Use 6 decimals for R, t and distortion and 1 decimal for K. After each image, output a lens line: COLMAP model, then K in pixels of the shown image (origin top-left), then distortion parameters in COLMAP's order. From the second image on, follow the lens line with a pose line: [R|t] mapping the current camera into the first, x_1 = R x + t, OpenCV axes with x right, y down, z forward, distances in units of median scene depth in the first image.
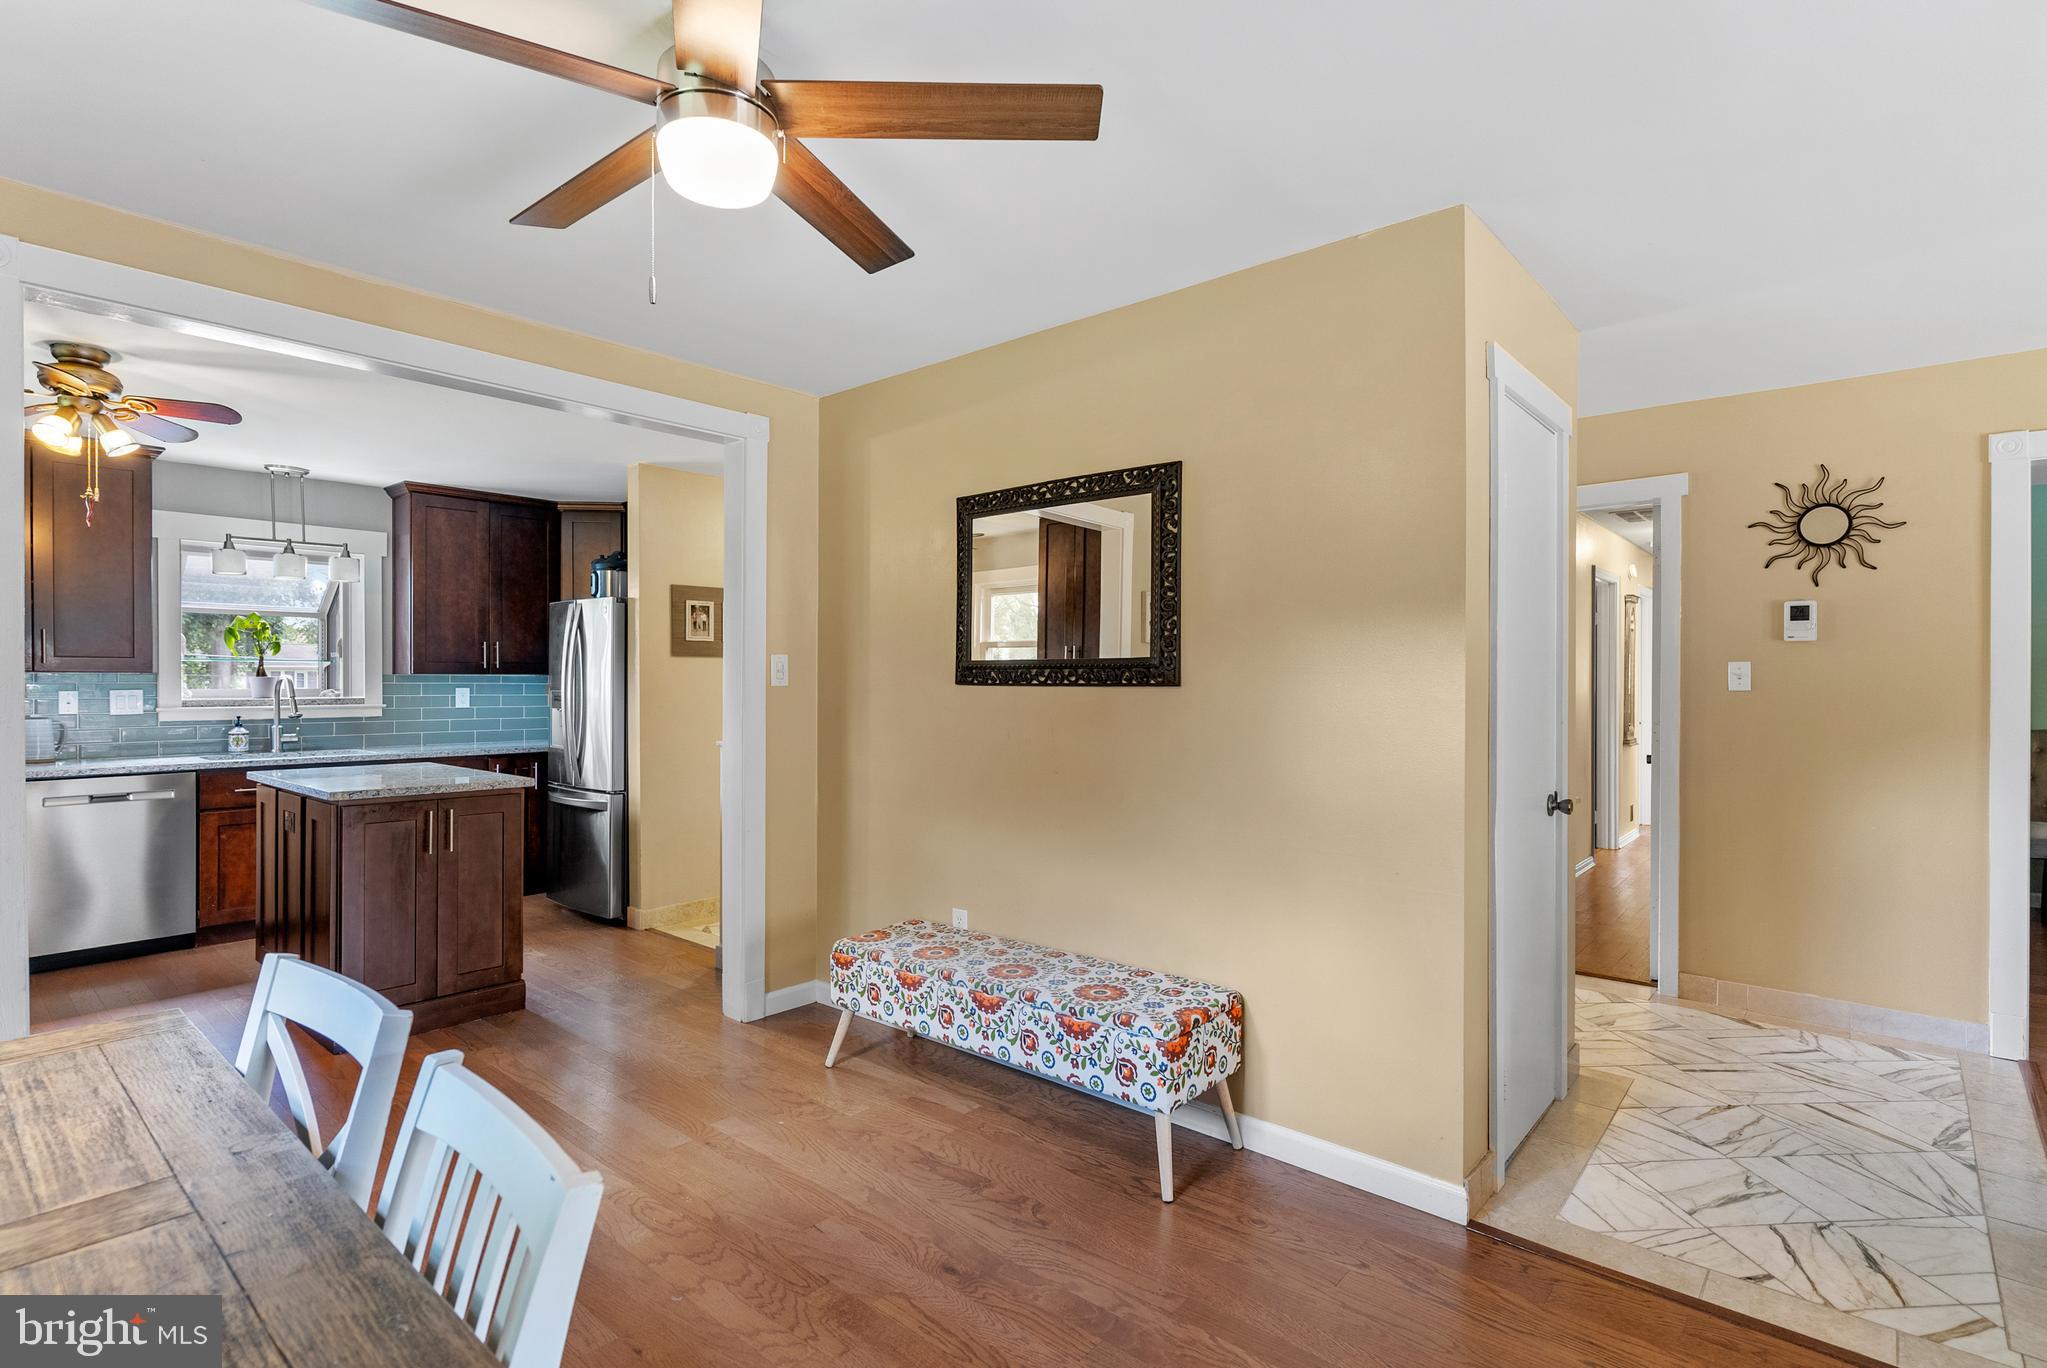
lens RADIAL K [[993.8, 0, 1016.6], [0, 993.8, 680.7], [0, 0, 1]] dist [0.004886, 0.001962]
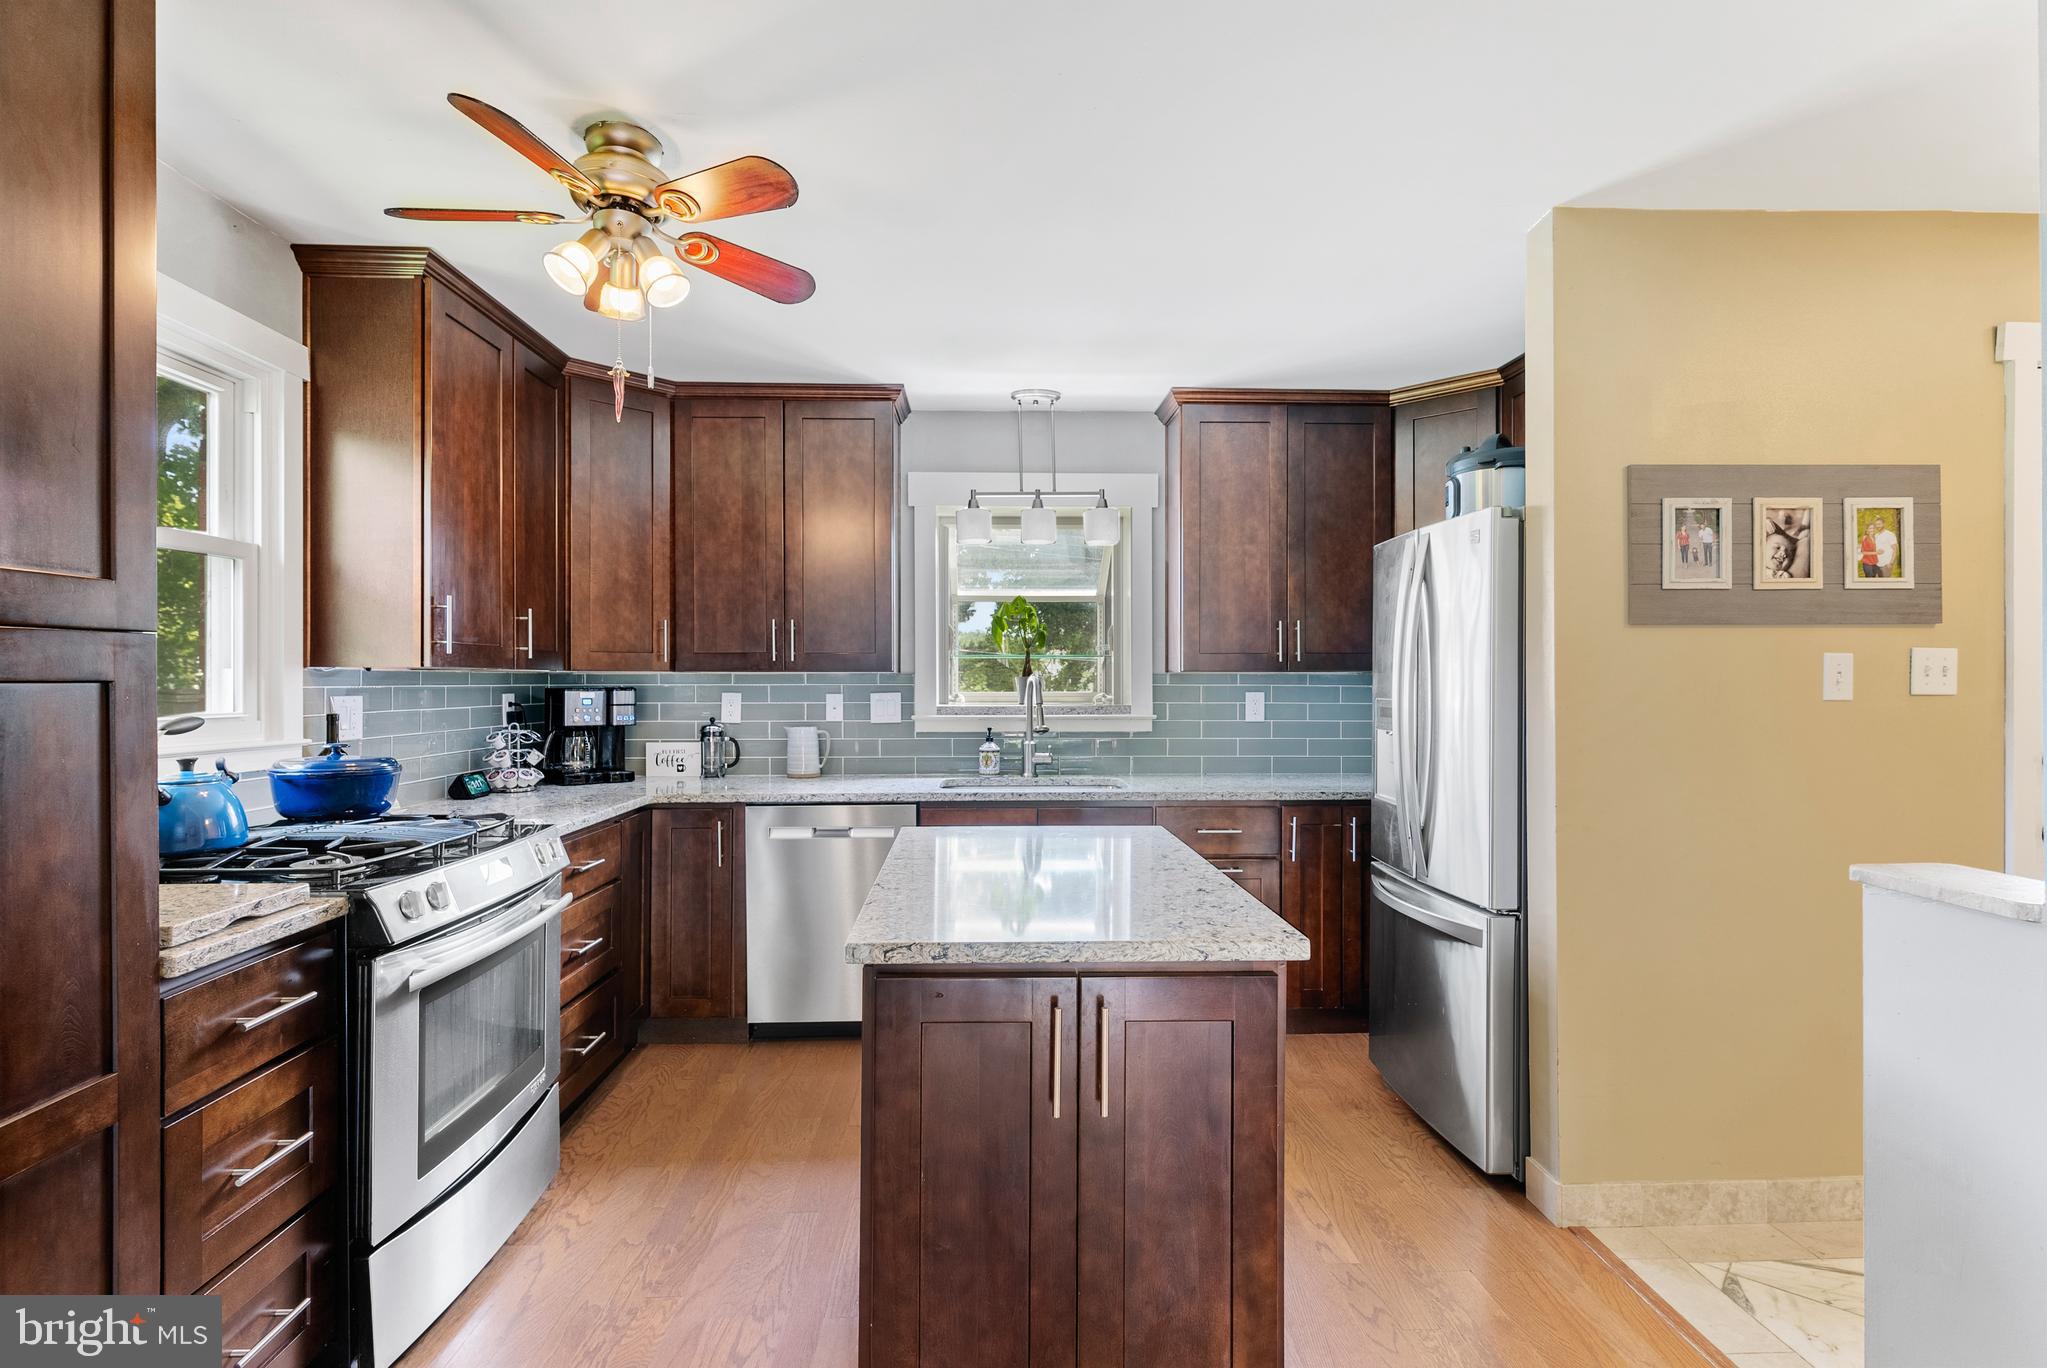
lens RADIAL K [[993.8, 0, 1027.7], [0, 993.8, 684.9], [0, 0, 1]] dist [0.004886, 0.001962]
pose [[0.702312, 0.000443, -0.711869, -0.212923], [0.001443, 0.999997, 0.002047, 0.000923], [0.711868, -0.002465, 0.702309, 0.482145]]
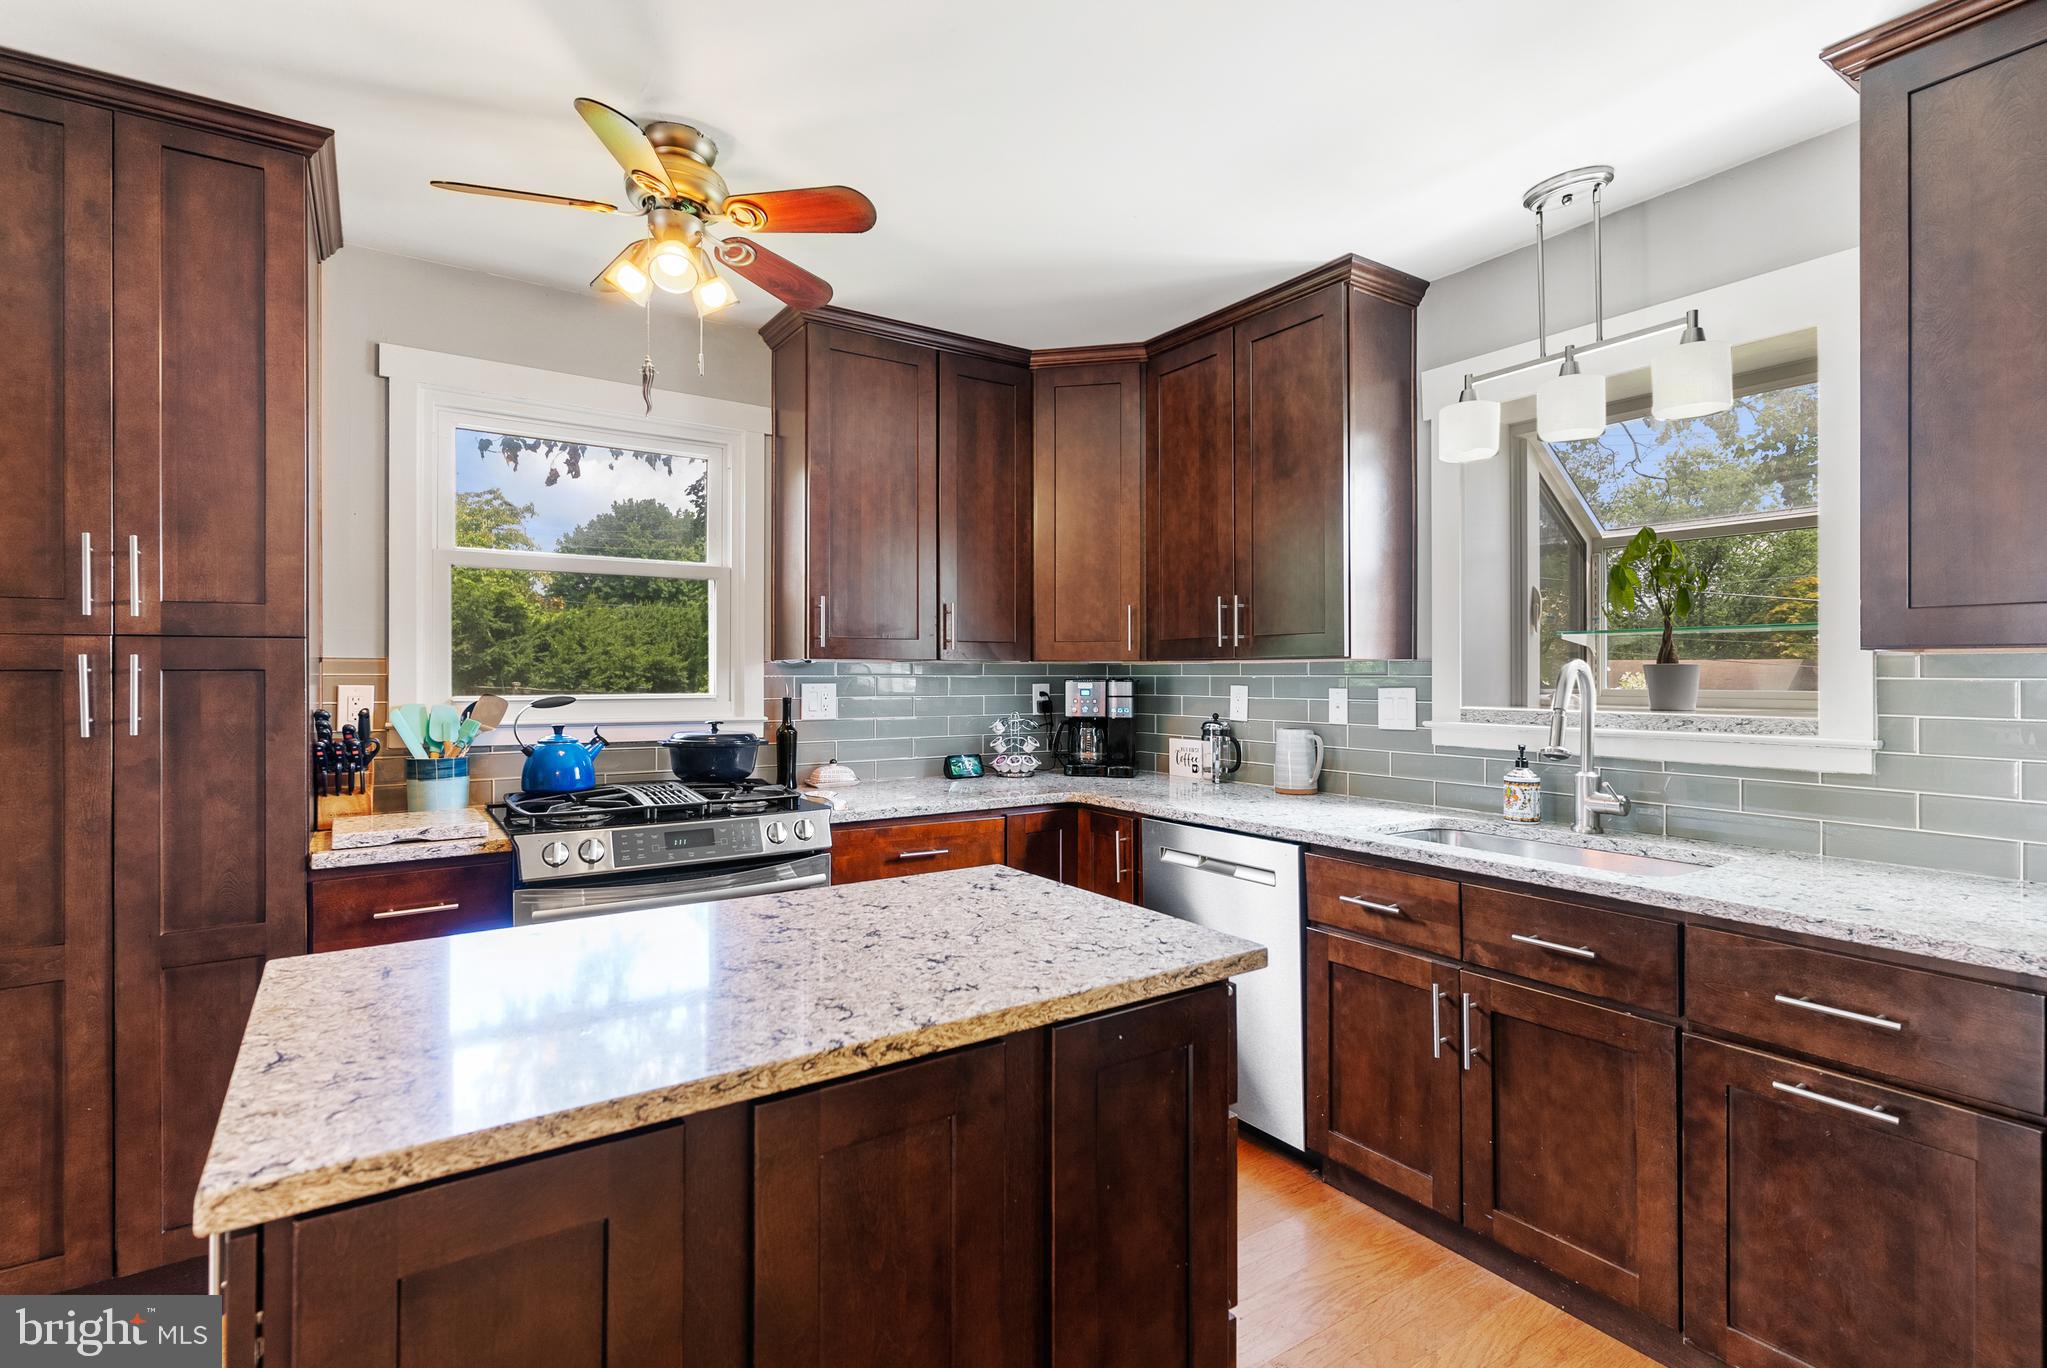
lens RADIAL K [[993.8, 0, 1021.2], [0, 993.8, 679.4], [0, 0, 1]] dist [0.004886, 0.001962]
pose [[-0.248986, 0.003296, -0.968502, -0.250647], [-0.000741, 0.999993, 0.003594, 0.002114], [0.968507, 0.001613, -0.248982, 0.884258]]
